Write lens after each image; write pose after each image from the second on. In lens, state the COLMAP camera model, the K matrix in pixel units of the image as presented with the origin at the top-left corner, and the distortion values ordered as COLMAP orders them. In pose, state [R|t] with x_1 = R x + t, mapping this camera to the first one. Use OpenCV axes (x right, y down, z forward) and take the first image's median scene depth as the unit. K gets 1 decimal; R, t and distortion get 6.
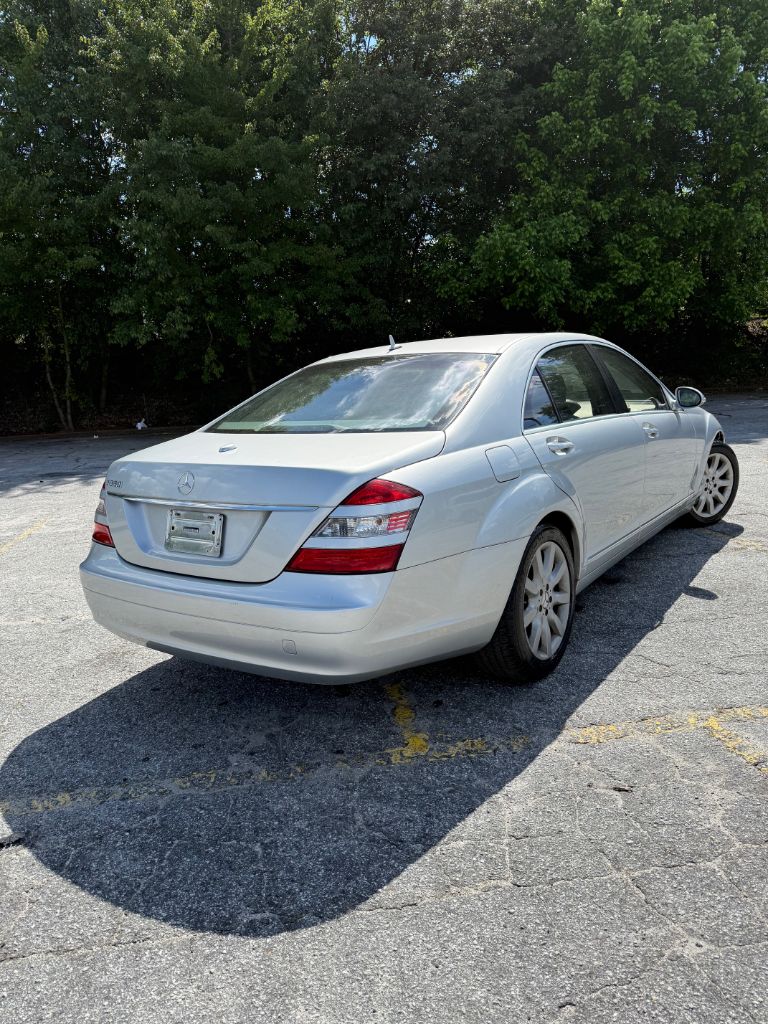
lens RADIAL K [[735.8, 0, 384.0], [0, 735.8, 512.0], [0, 0, 1]] dist [0.013331, -0.023118]
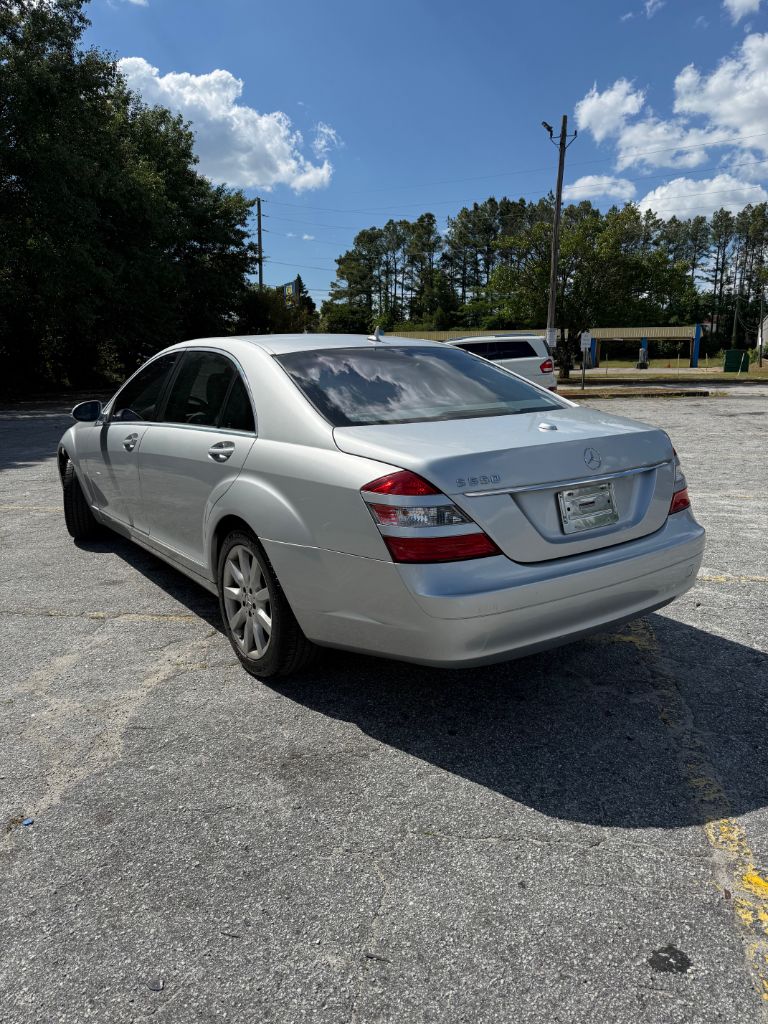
lens RADIAL K [[737.3, 0, 384.0], [0, 737.3, 512.0], [0, 0, 1]] dist [0.007542, -0.014481]
pose [[0.310369, -0.136438, 0.940774, -0.256005], [0.173039, 0.981221, 0.085217, -0.019883], [-0.934735, 0.136342, 0.328149, 0.184096]]
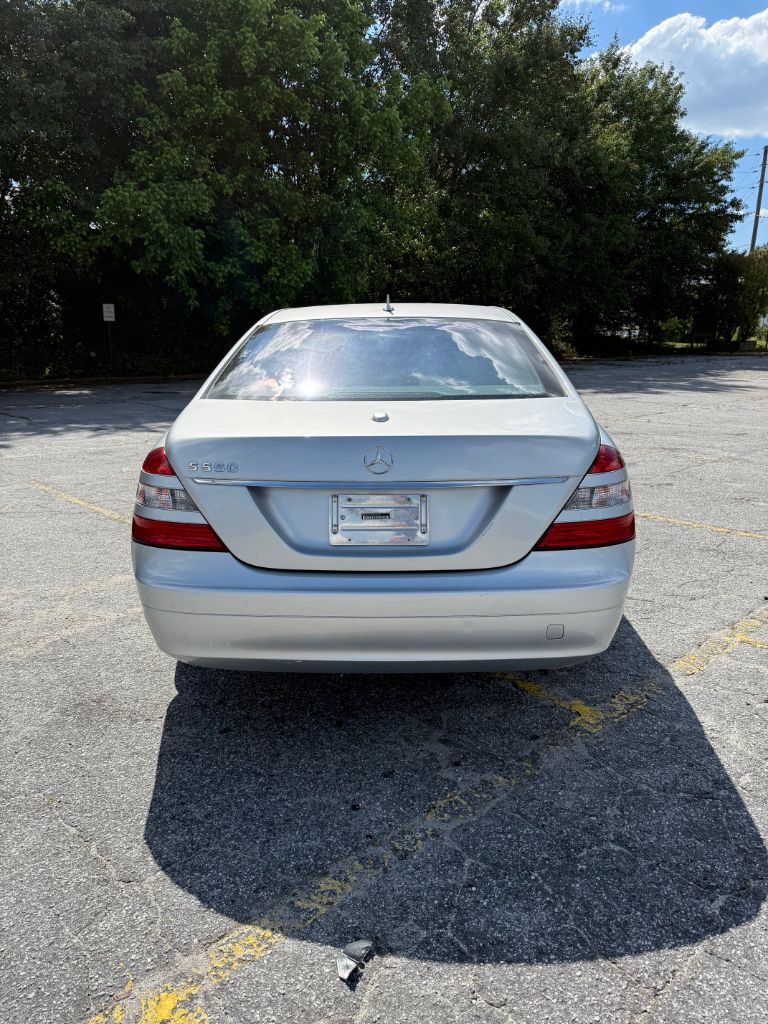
lens RADIAL K [[730.3, 0, 382.3], [0, 730.3, 519.1], [0, 0, 1]] dist [0.006149, -0.027802]
pose [[0.821644, -0.083870, 0.563797, -0.140333], [0.060295, 0.996355, 0.060347, -0.004131], [-0.566804, -0.015589, 0.823705, 0.065866]]
